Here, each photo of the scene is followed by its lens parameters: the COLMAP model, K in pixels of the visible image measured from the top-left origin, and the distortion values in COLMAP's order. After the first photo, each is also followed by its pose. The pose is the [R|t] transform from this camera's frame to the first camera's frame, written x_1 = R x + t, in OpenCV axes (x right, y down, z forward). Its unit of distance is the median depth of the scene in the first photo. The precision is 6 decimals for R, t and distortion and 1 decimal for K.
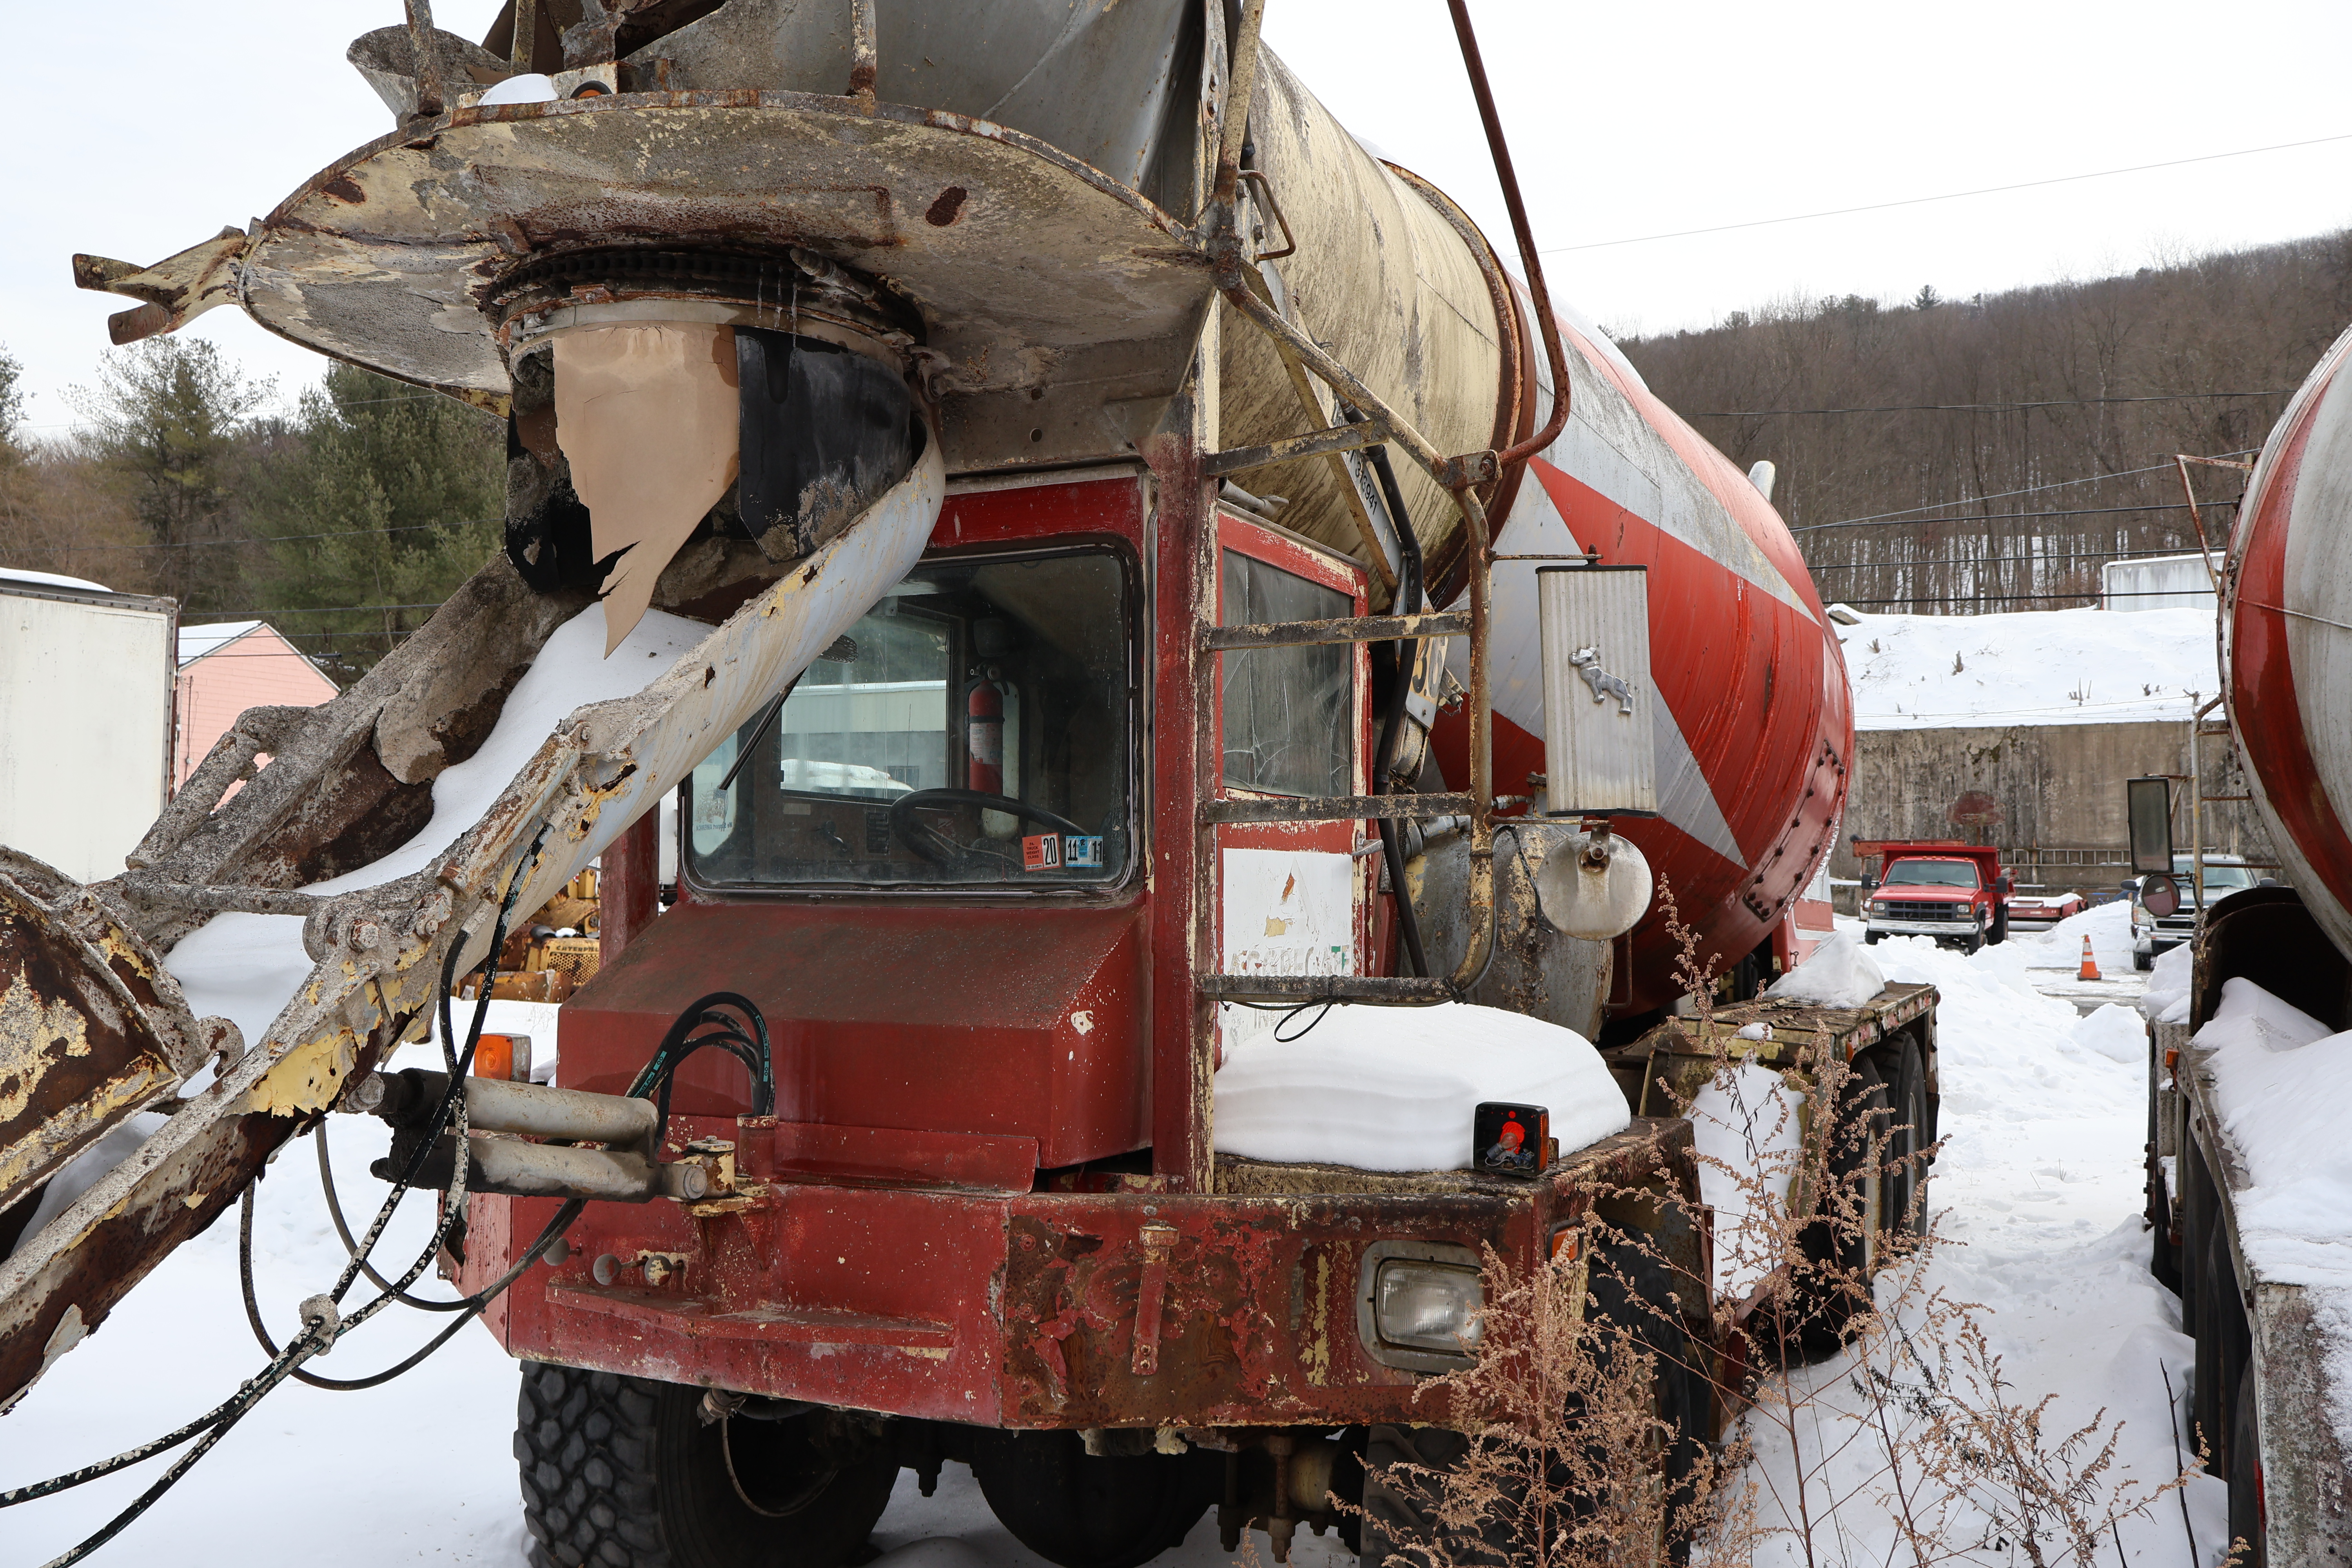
lens RADIAL K [[1957.5, 0, 1165.9], [0, 1957.5, 789.7], [0, 0, 1]] dist [-0.005739, -0.018942]
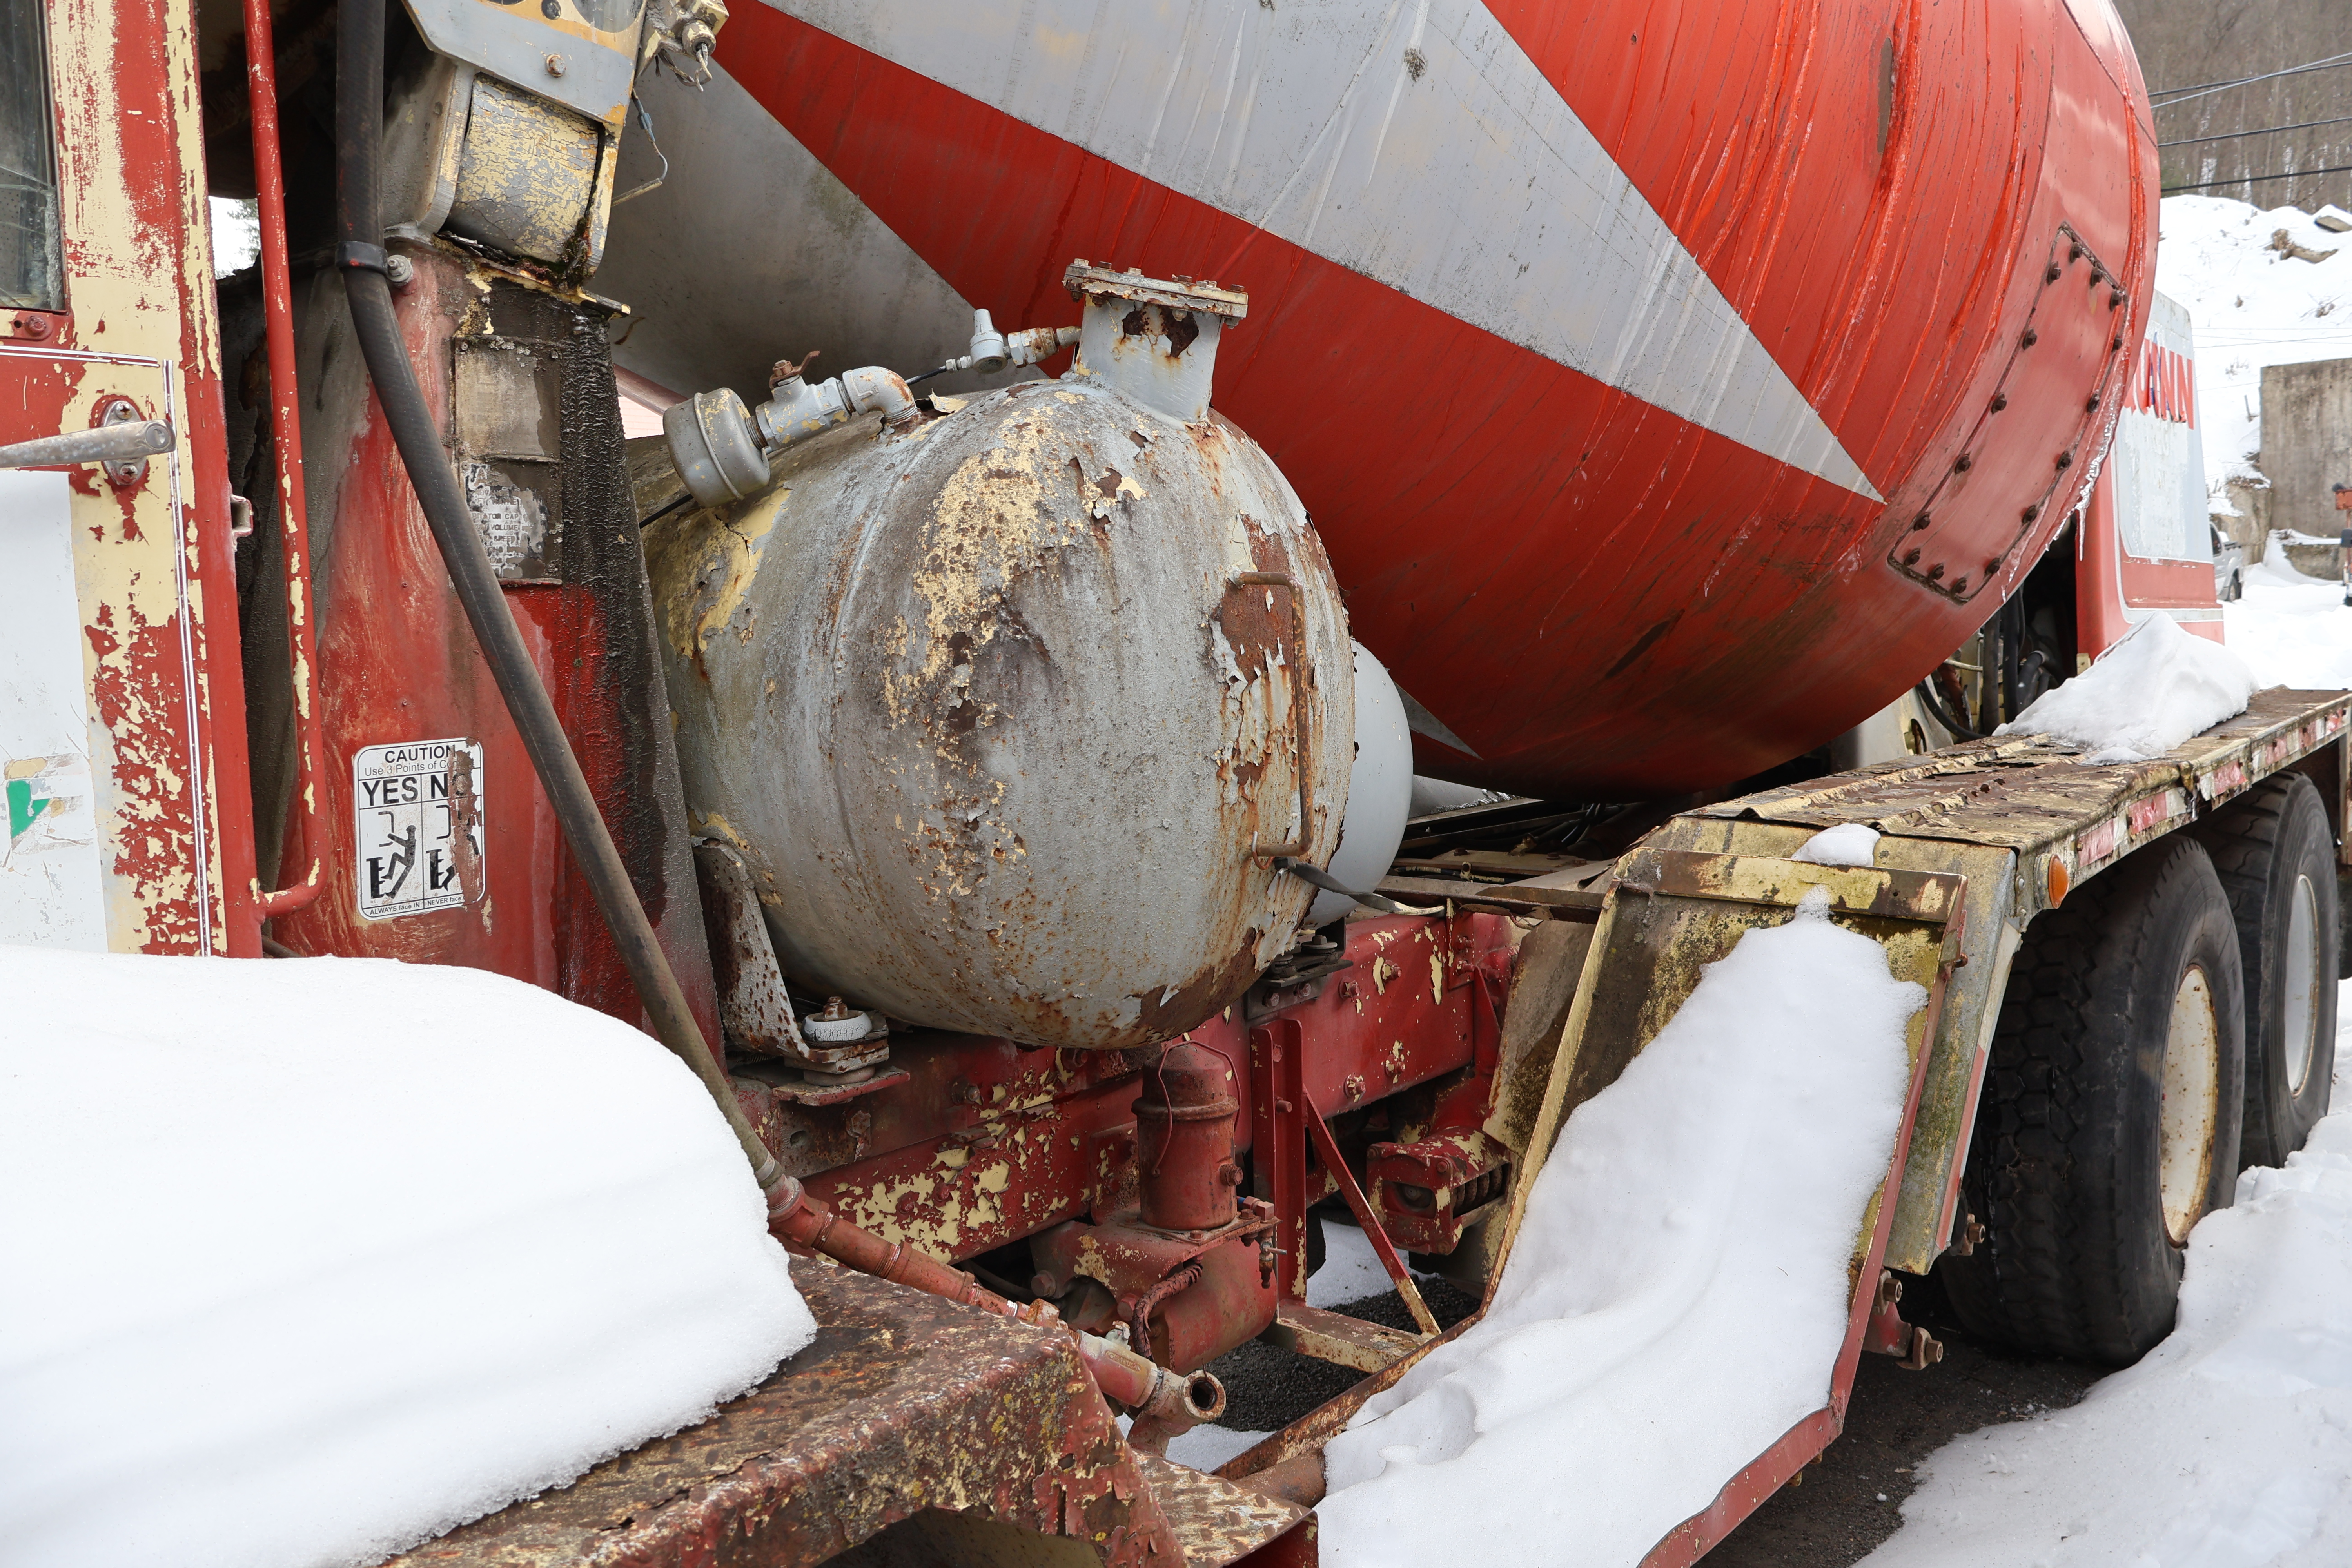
lens RADIAL K [[1976.1, 0, 1176.0], [0, 1976.1, 784.0], [0, 0, 1]] dist [-0.020333, 0.007838]
pose [[0.978915, -0.026729, -0.202514, 0.222602], [0.056023, 0.988518, 0.140336, 0.031663], [0.196438, -0.148722, 0.969172, 0.473502]]
